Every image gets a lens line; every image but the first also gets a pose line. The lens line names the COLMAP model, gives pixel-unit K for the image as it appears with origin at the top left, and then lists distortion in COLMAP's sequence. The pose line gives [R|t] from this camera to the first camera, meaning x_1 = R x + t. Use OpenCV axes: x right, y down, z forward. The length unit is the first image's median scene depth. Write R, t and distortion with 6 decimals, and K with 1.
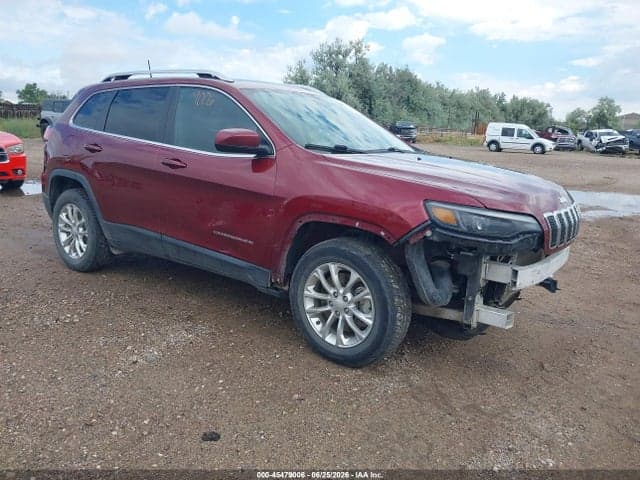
lens RADIAL K [[518.9, 0, 309.3], [0, 518.9, 242.7], [0, 0, 1]] dist [0.035752, -0.013693]
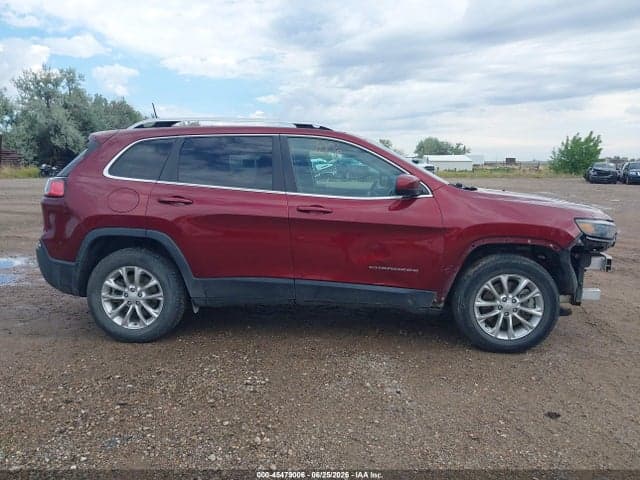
lens RADIAL K [[533.0, 0, 320.0], [0, 533.0, 240.0], [0, 0, 1]] dist [0.003936, 0.002326]
pose [[0.848727, -0.107862, 0.517714, -0.992532], [0.142245, 0.989462, -0.027045, -0.073241], [-0.509342, 0.096596, 0.855126, 0.095895]]
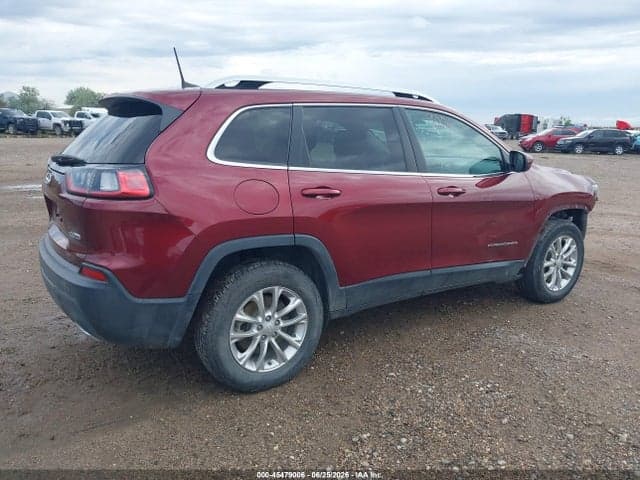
lens RADIAL K [[518.9, 0, 309.3], [0, 518.9, 242.7], [0, 0, 1]] dist [0.035752, -0.013693]
pose [[0.353189, -0.244465, 0.903047, -1.522768], [0.201454, 0.962485, 0.181765, -0.350591], [-0.913605, 0.117725, 0.389187, 1.066073]]
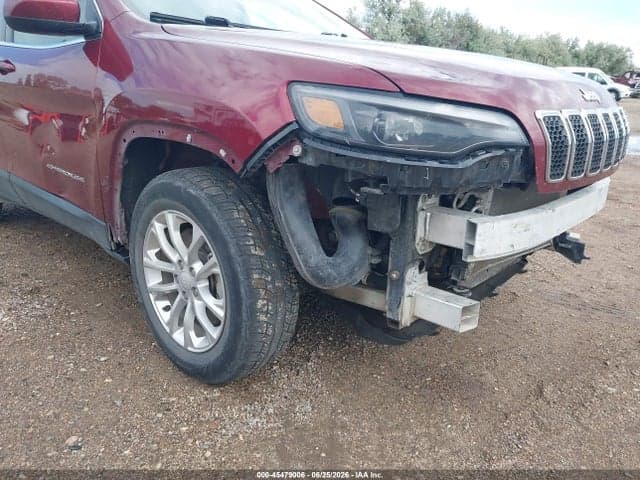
lens RADIAL K [[518.9, 0, 309.3], [0, 518.9, 242.7], [0, 0, 1]] dist [0.035752, -0.013693]
pose [[0.994329, 0.010030, -0.105876, 0.259114], [-0.001777, 0.996971, 0.077757, 0.028988], [0.106335, -0.077128, 0.991335, 0.425176]]
